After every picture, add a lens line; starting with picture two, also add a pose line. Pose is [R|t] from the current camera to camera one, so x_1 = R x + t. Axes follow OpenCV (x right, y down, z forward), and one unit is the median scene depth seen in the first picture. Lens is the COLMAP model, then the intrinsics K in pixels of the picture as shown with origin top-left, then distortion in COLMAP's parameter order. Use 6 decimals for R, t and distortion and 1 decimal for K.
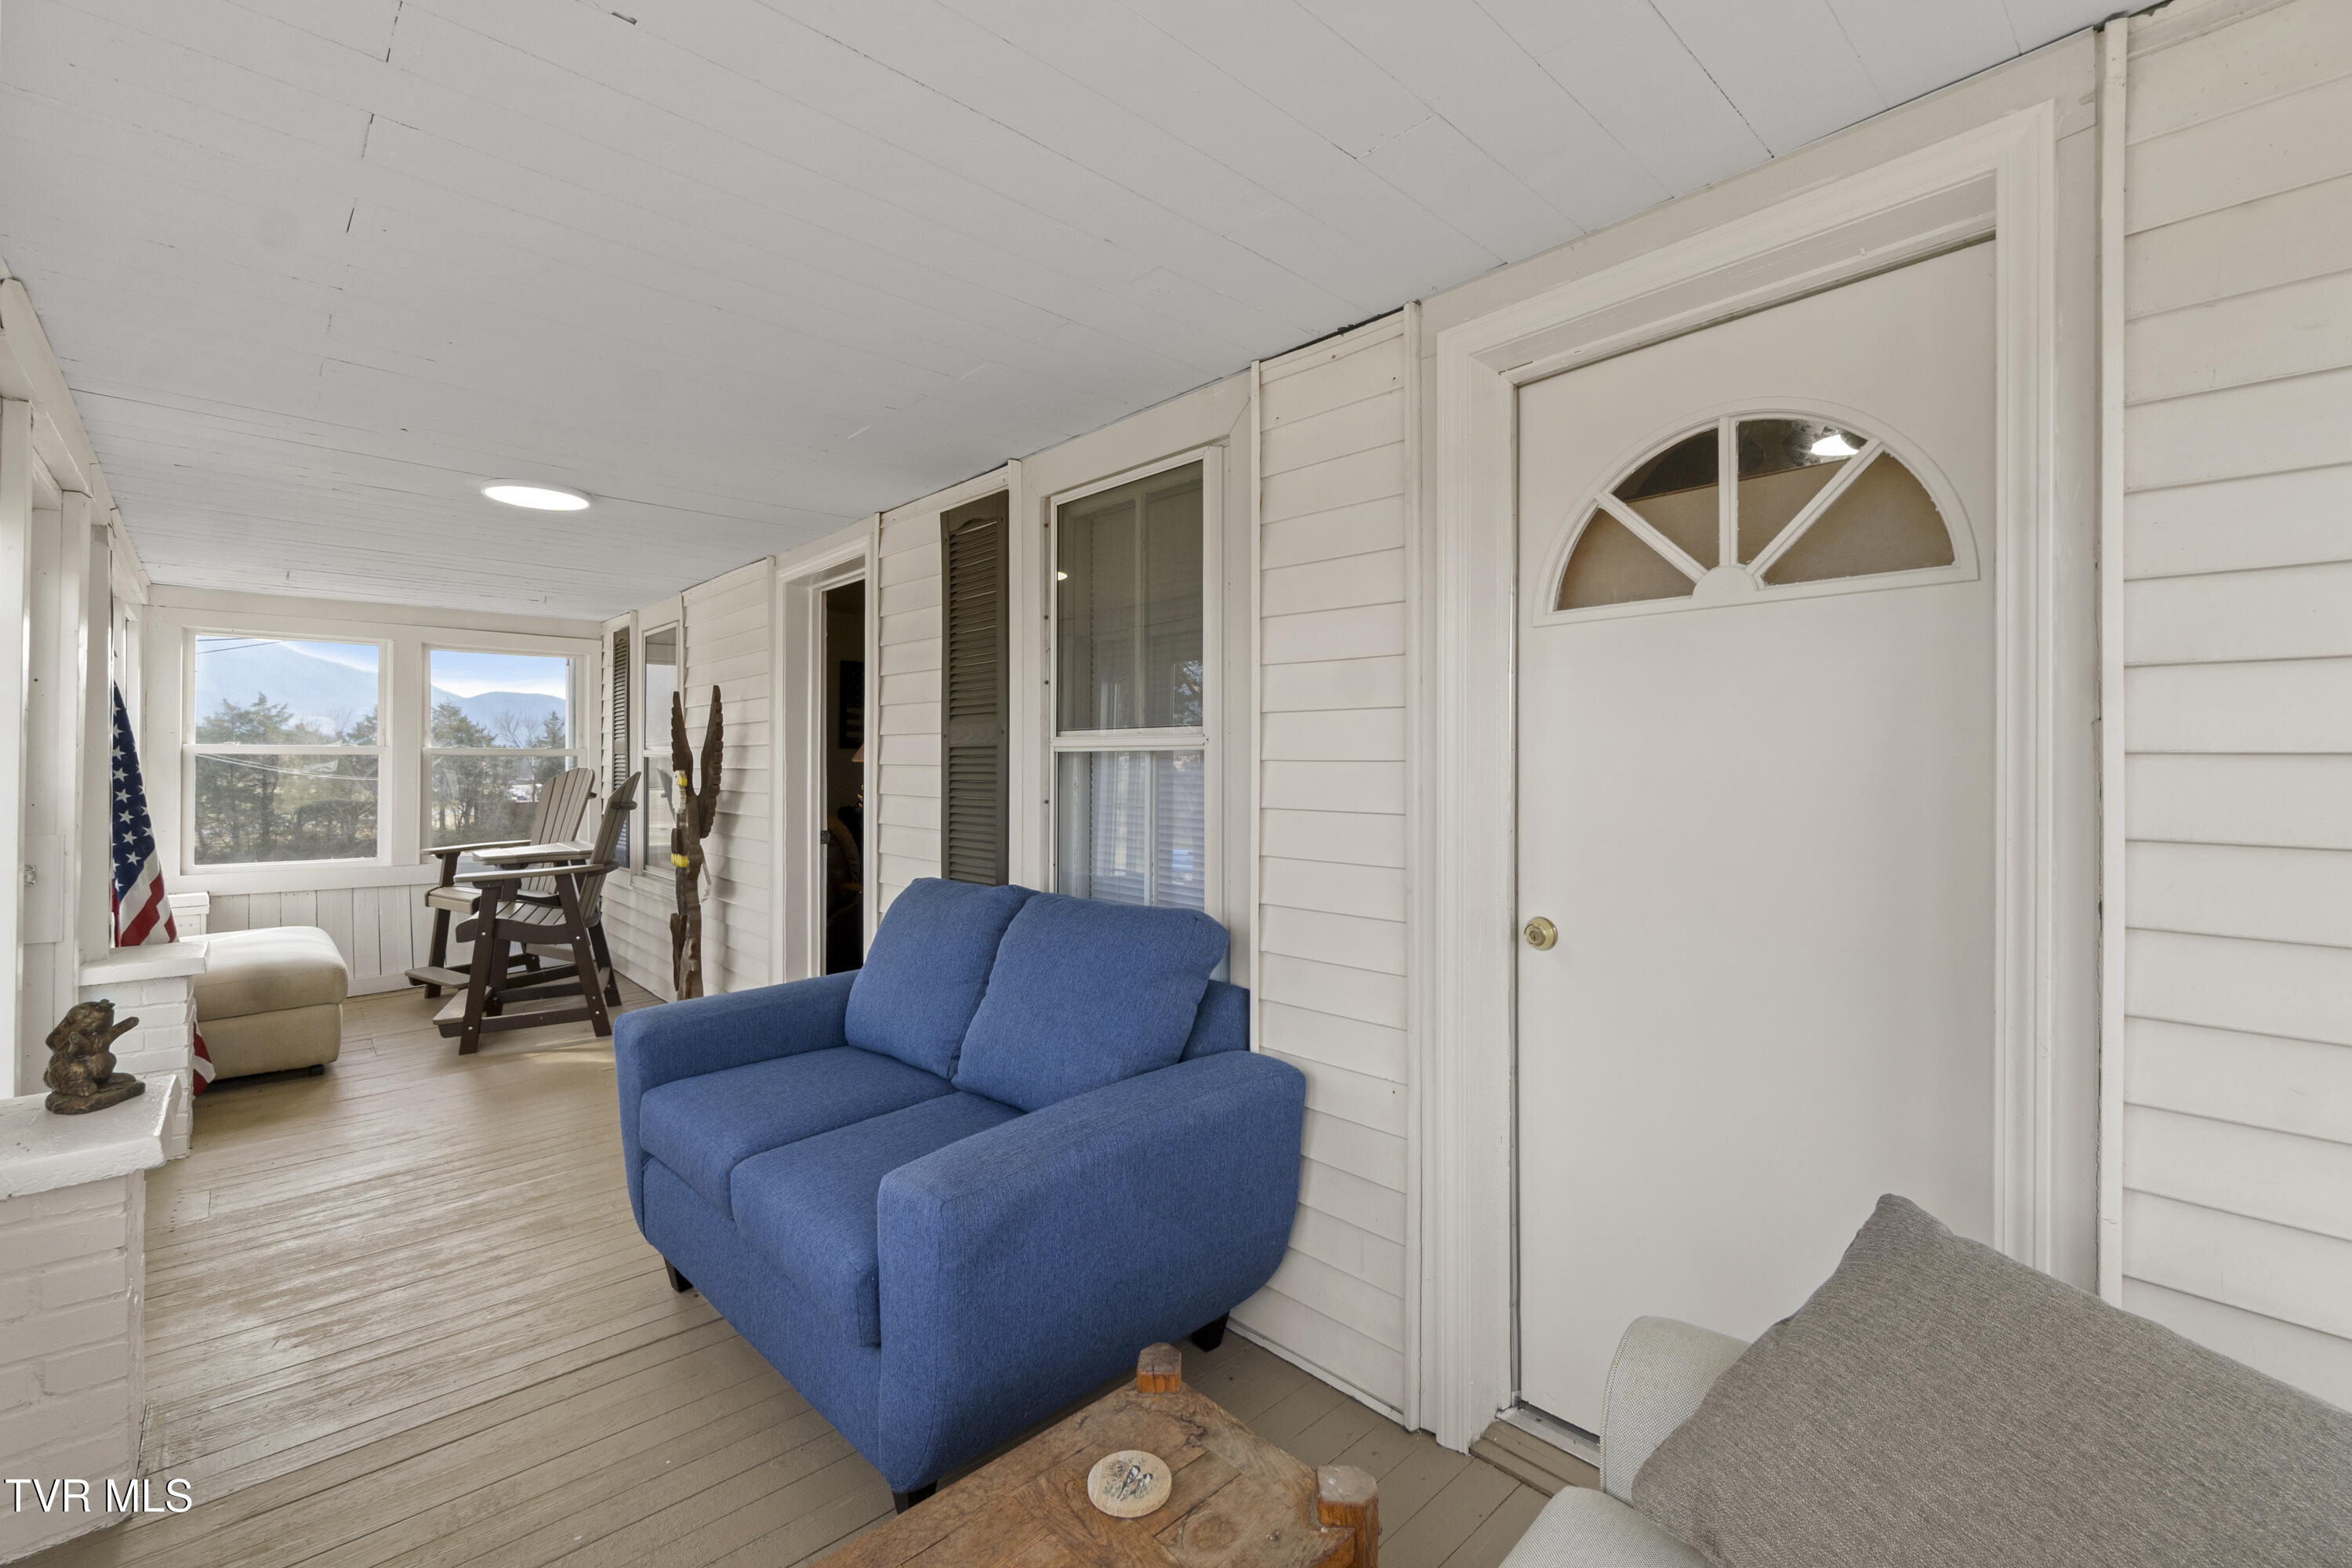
lens RADIAL K [[1020.9, 0, 1166.3], [0, 1020.9, 774.4], [0, 0, 1]] dist [-0.008086, 0.002289]
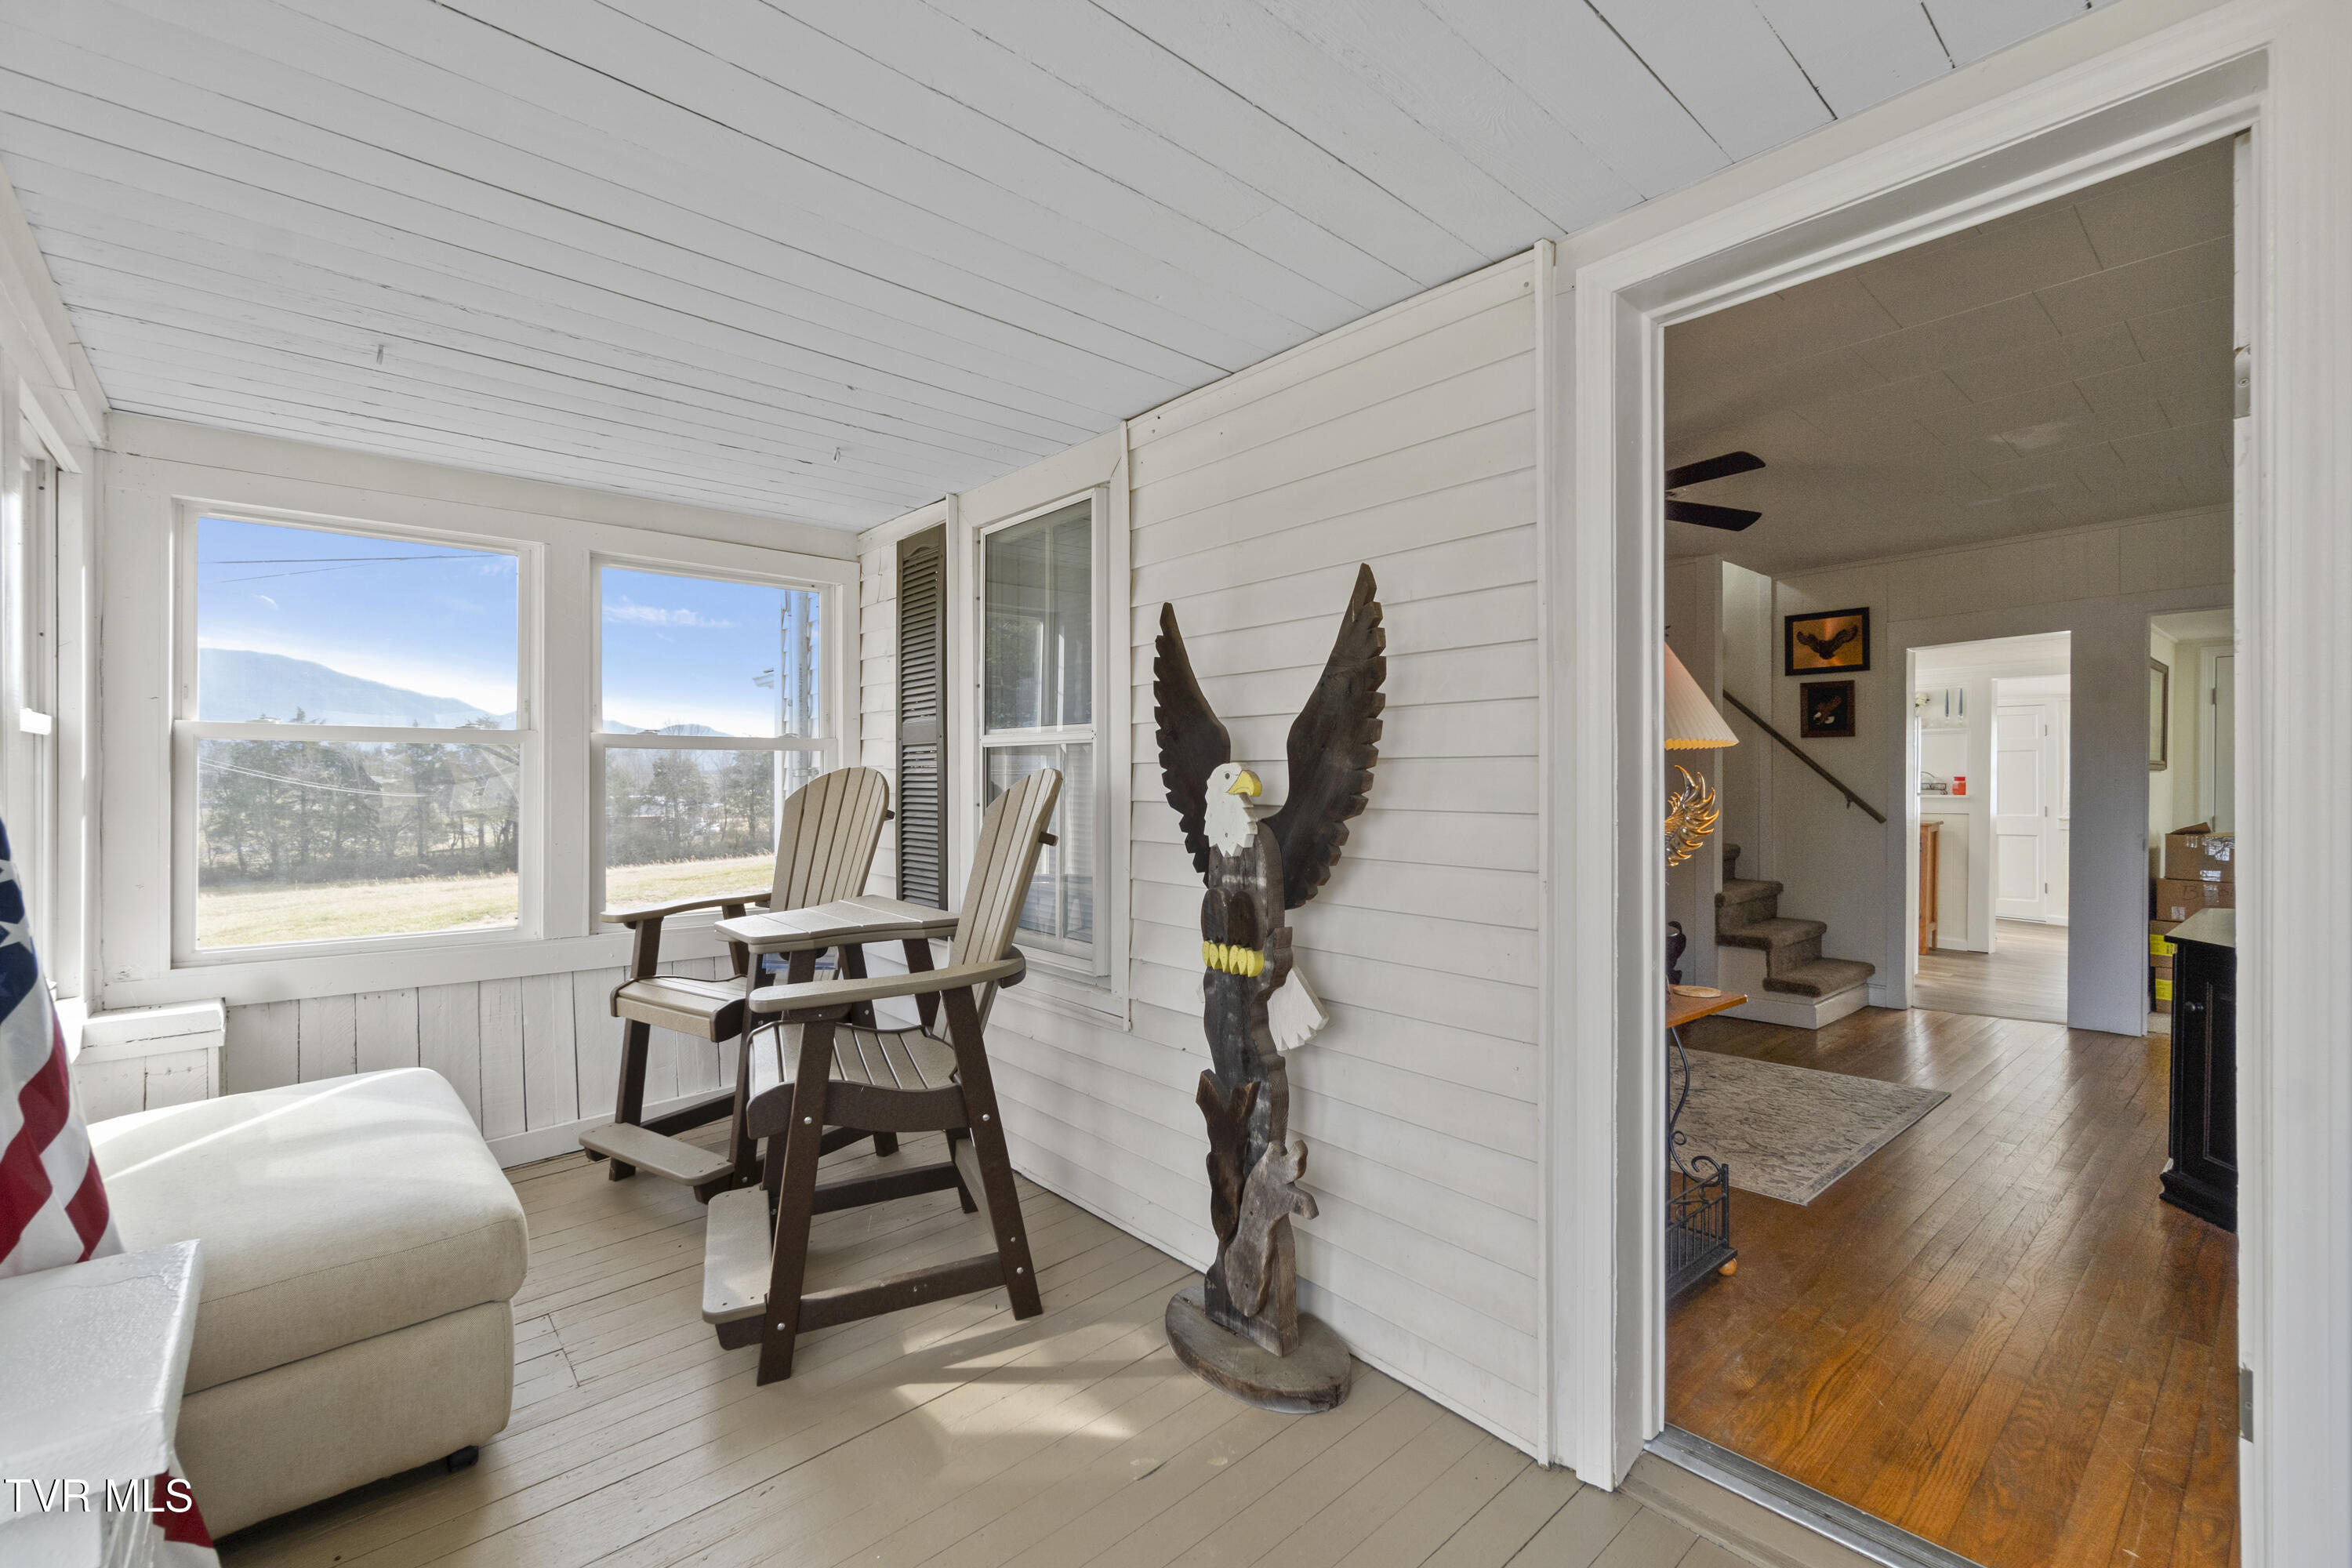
lens RADIAL K [[1020.9, 0, 1172.3], [0, 1020.9, 786.1], [0, 0, 1]] dist [-0.008086, 0.002289]
pose [[0.999840, -0.003177, -0.017604, -0.441243], [0.003146, 0.999993, -0.001772, 0.006670], [0.017610, 0.001716, 0.999843, 0.481735]]
